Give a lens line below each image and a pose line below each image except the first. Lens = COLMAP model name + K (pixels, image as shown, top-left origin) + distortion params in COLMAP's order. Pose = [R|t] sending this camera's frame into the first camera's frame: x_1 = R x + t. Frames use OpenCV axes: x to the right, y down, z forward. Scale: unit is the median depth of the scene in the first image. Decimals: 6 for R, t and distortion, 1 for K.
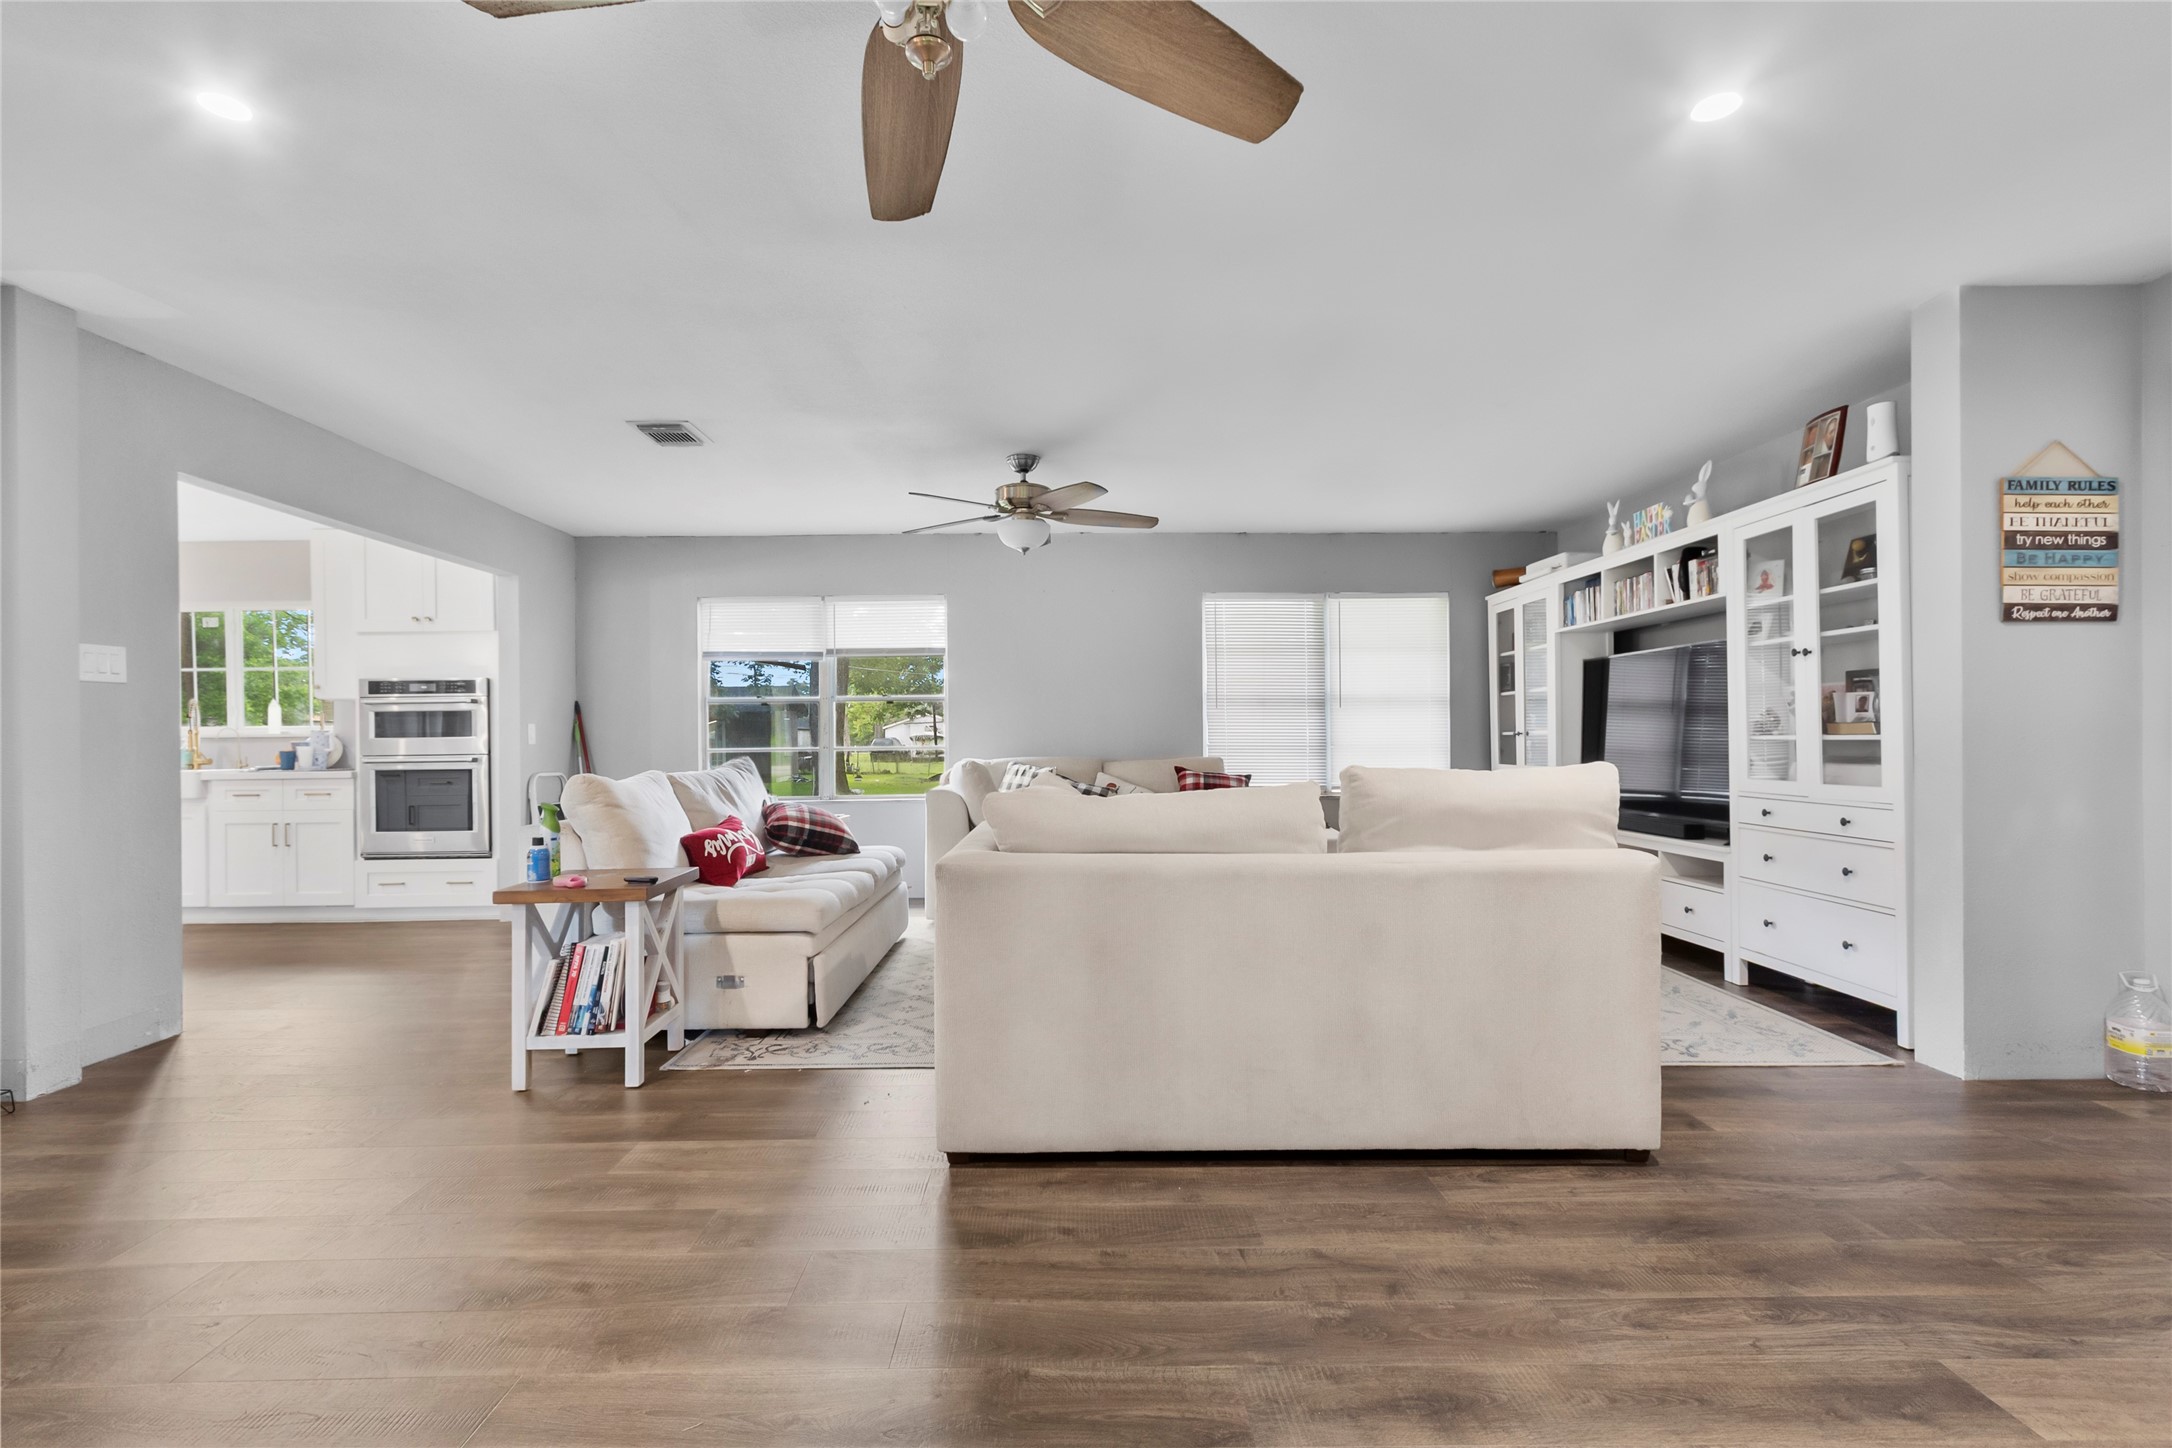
lens RADIAL K [[990.4, 0, 1077.6], [0, 990.4, 738.7], [0, 0, 1]] dist [0.001214, -0.000569]
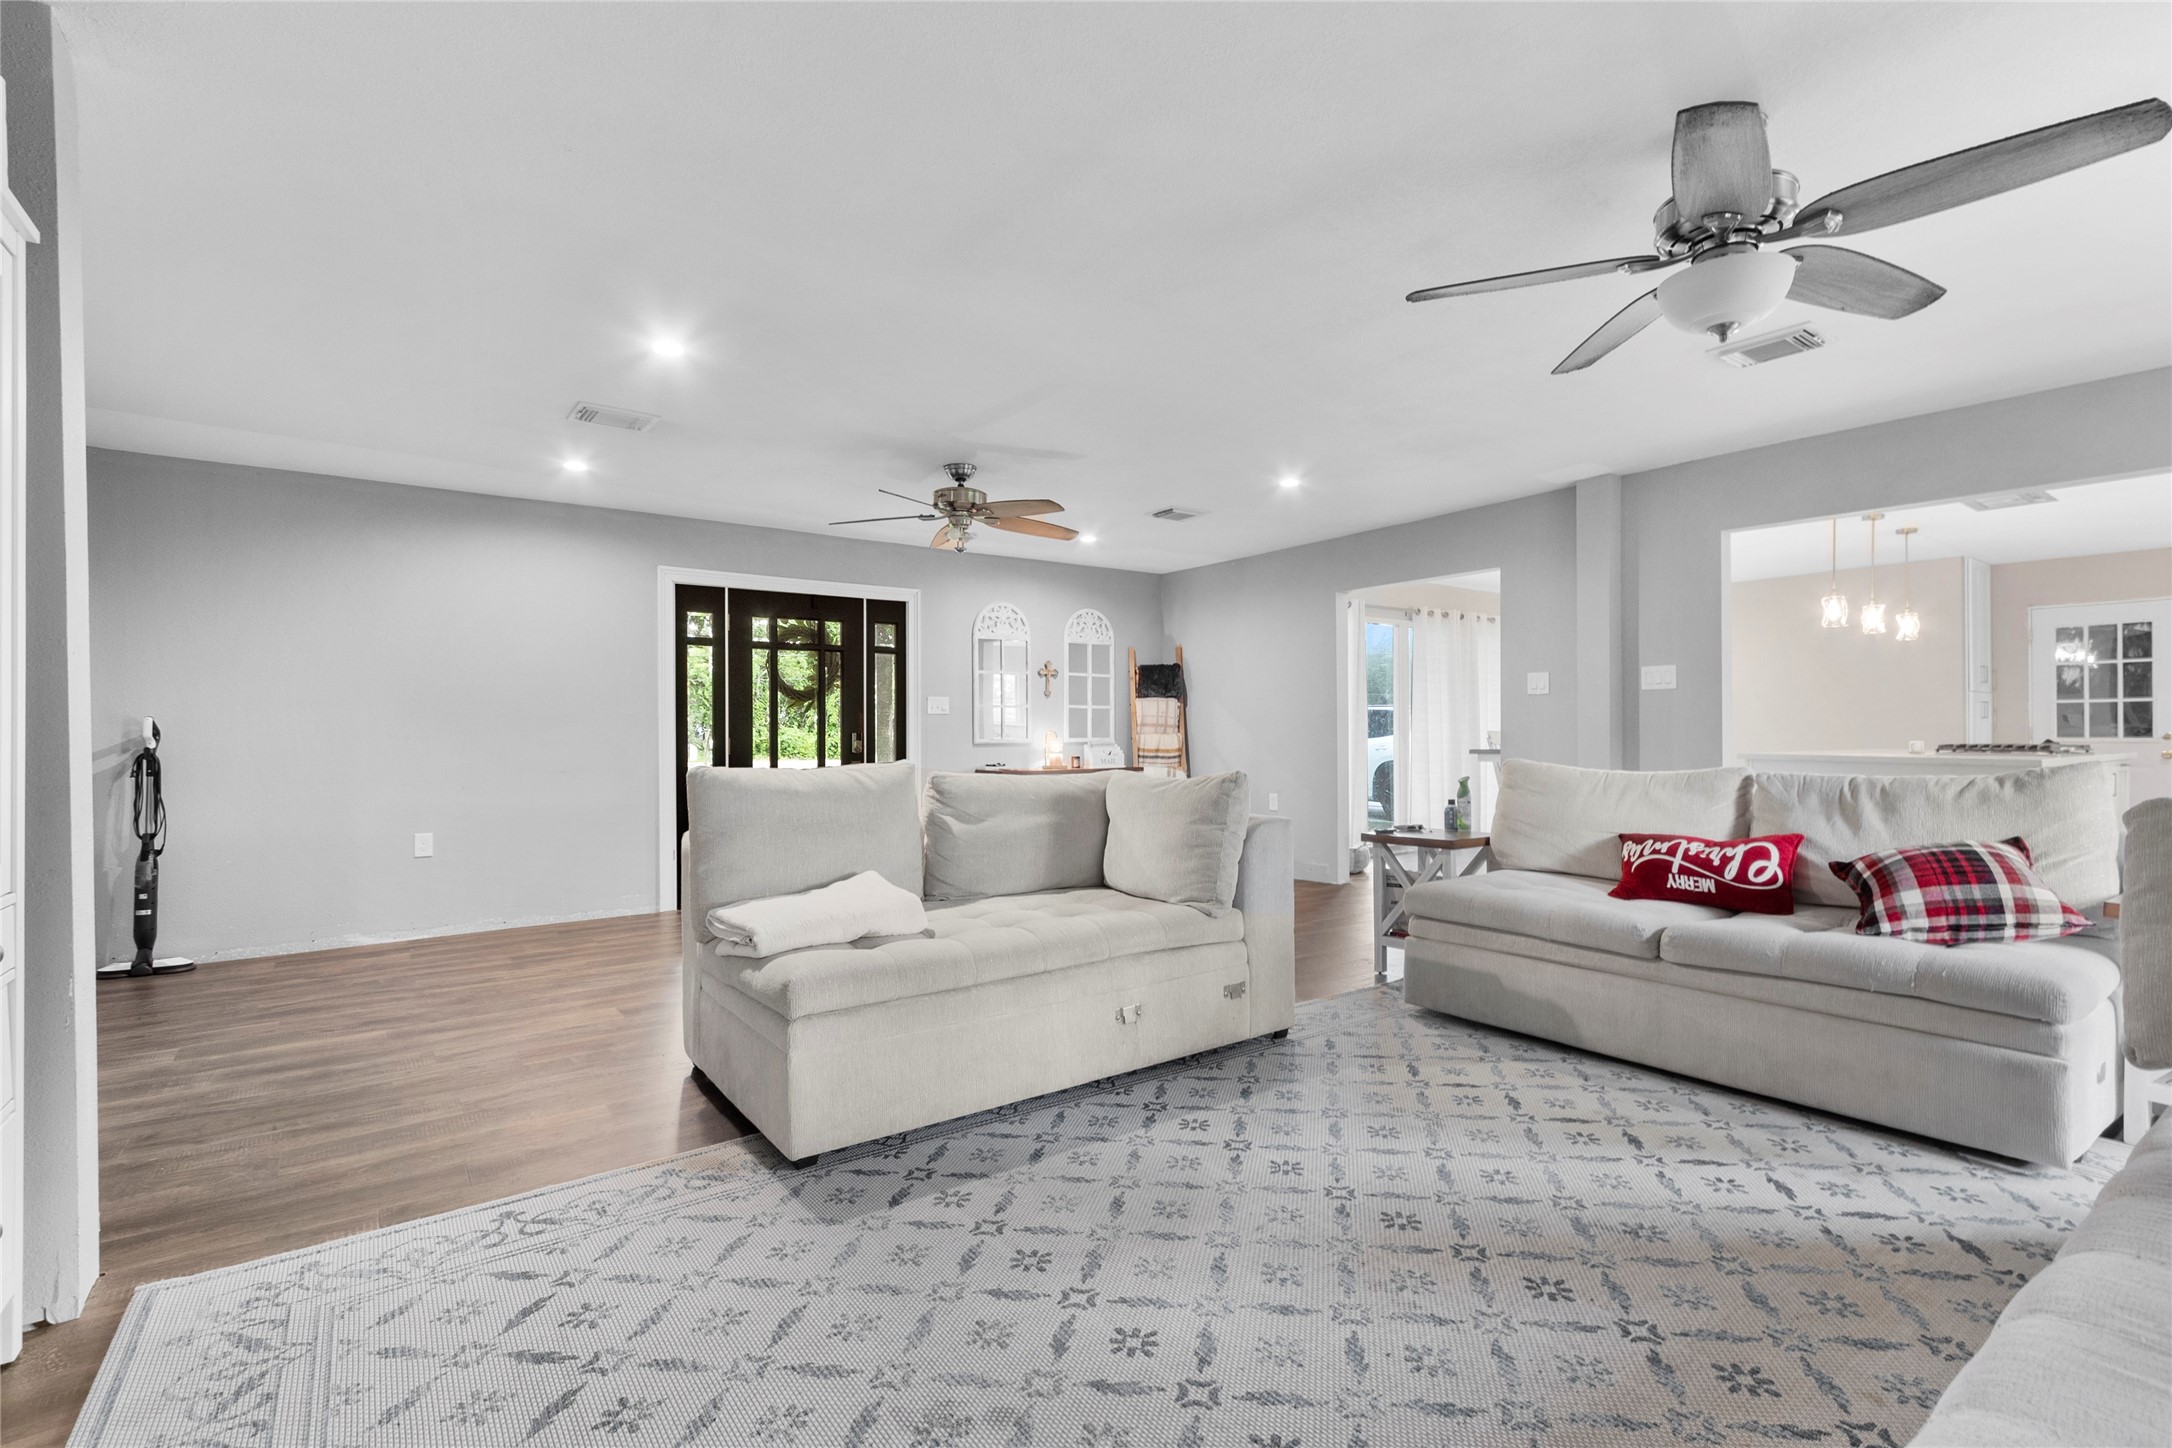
lens RADIAL K [[990.4, 0, 1078.5], [0, 990.4, 722.9], [0, 0, 1]] dist [0.001214, -0.000569]
pose [[-0.818100, 0.009173, -0.575003, 0.528788], [0.012626, 0.999918, -0.002012, -0.010433], [0.574938, -0.008906, -0.818149, 1.377628]]
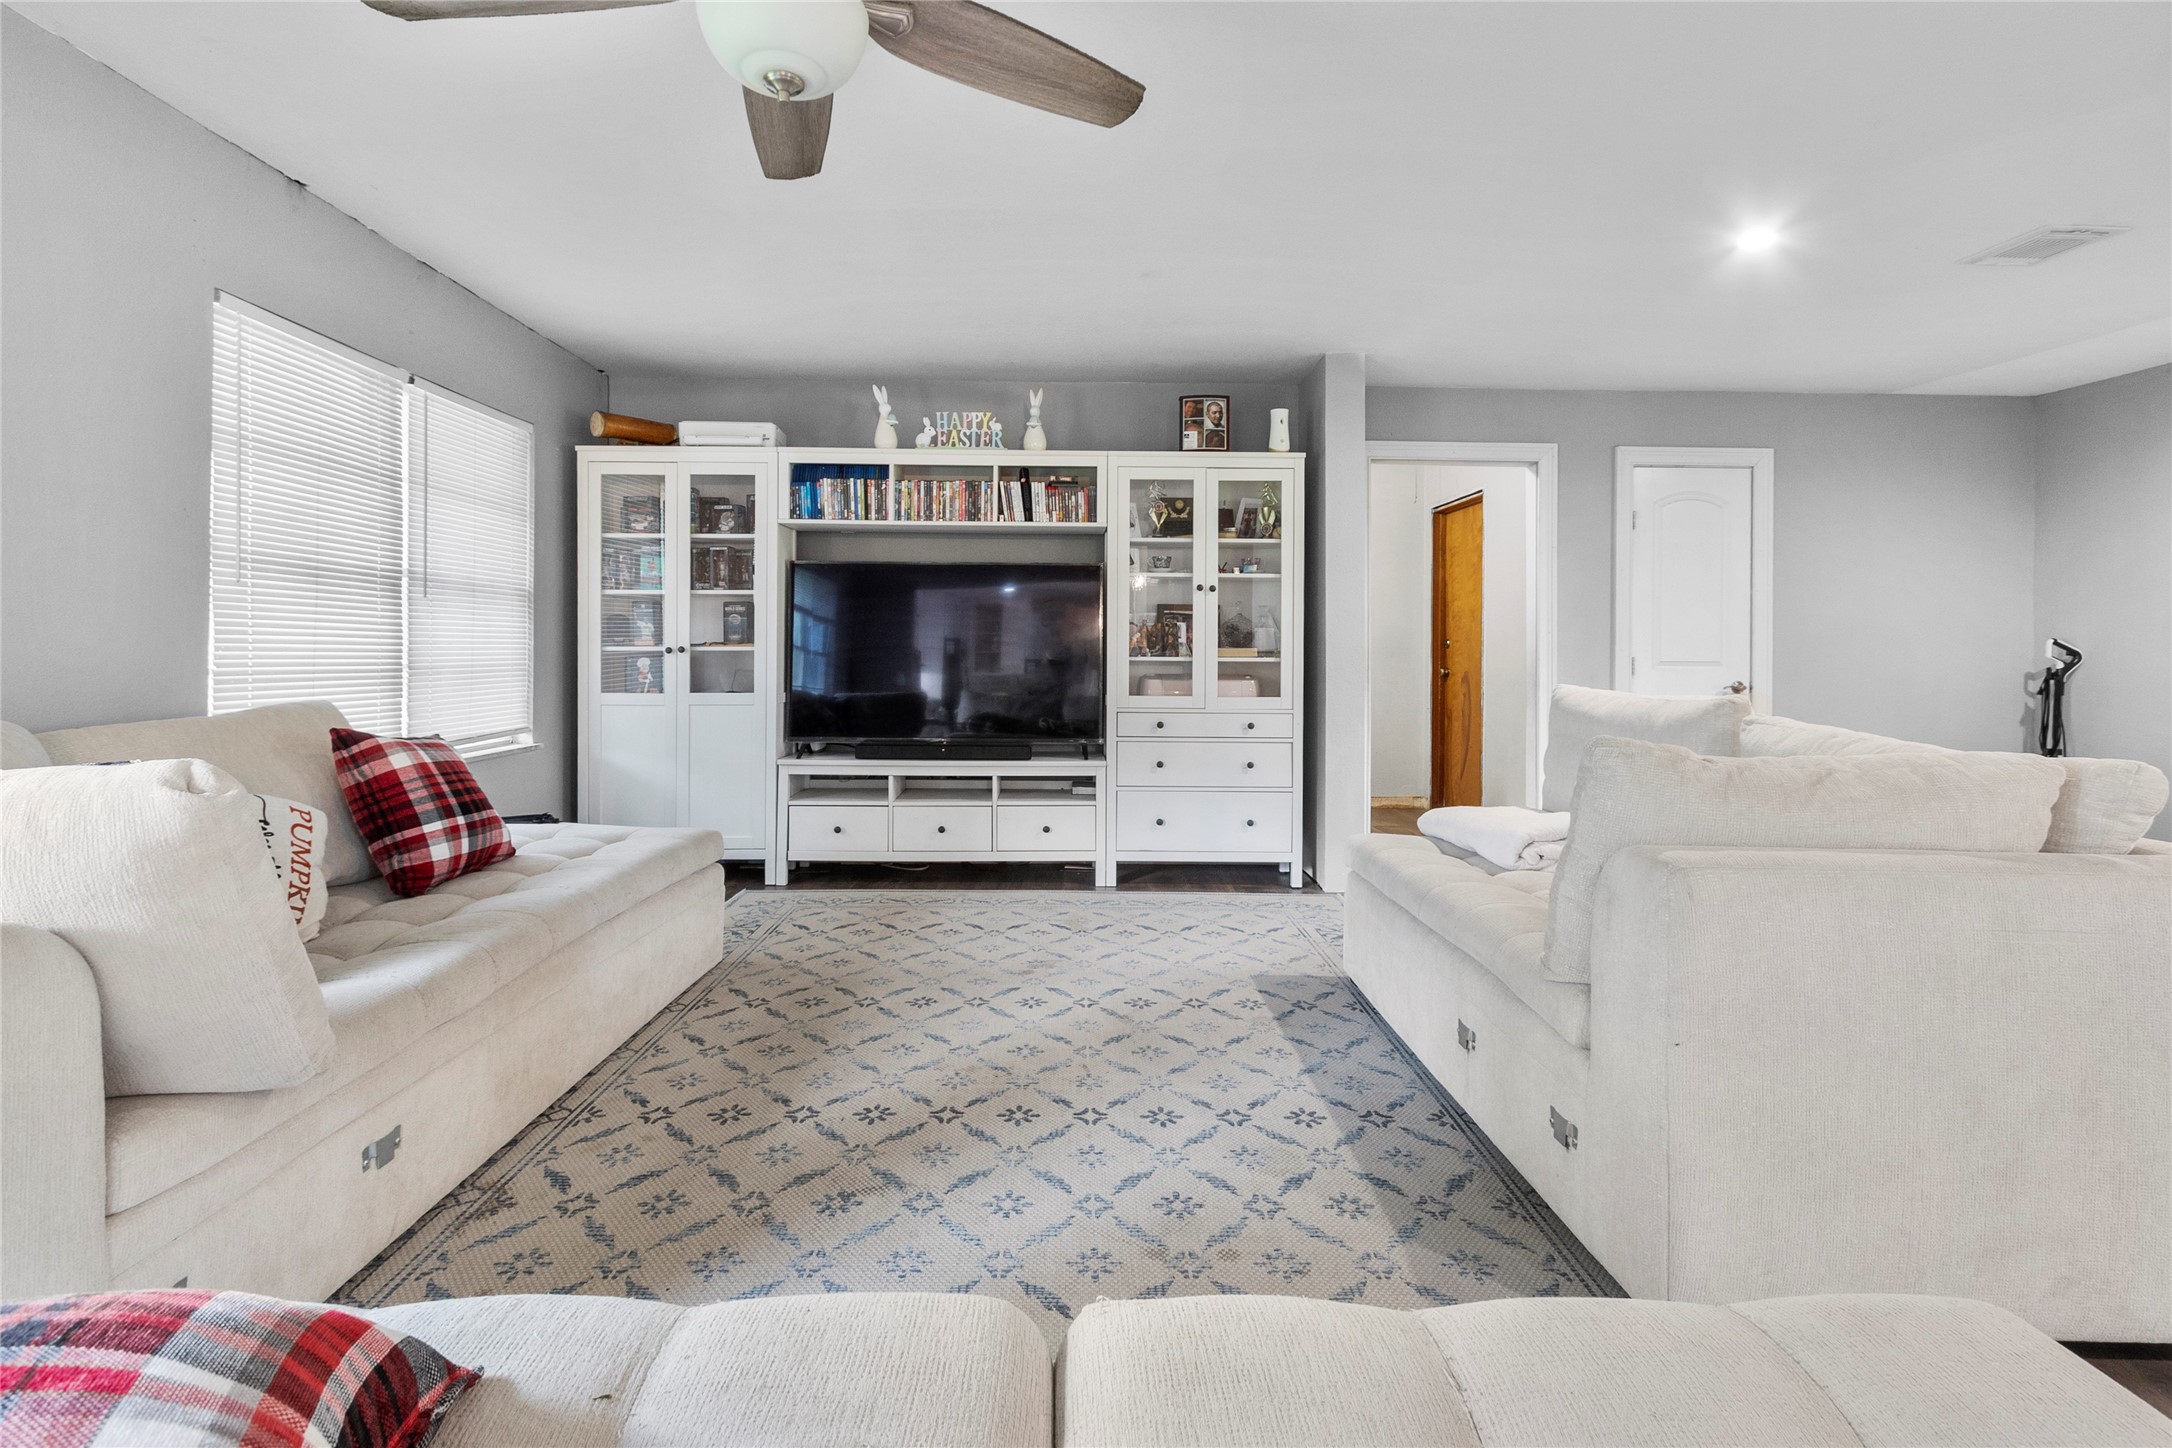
lens RADIAL K [[990.4, 0, 1074.6], [0, 990.4, 646.8], [0, 0, 1]] dist [0.001214, -0.000569]
pose [[-0.011182, 0.007119, 0.999912, -0.417716], [-0.009351, 0.999930, -0.007223, -0.005594], [-0.999894, -0.009431, -0.011115, 1.039894]]
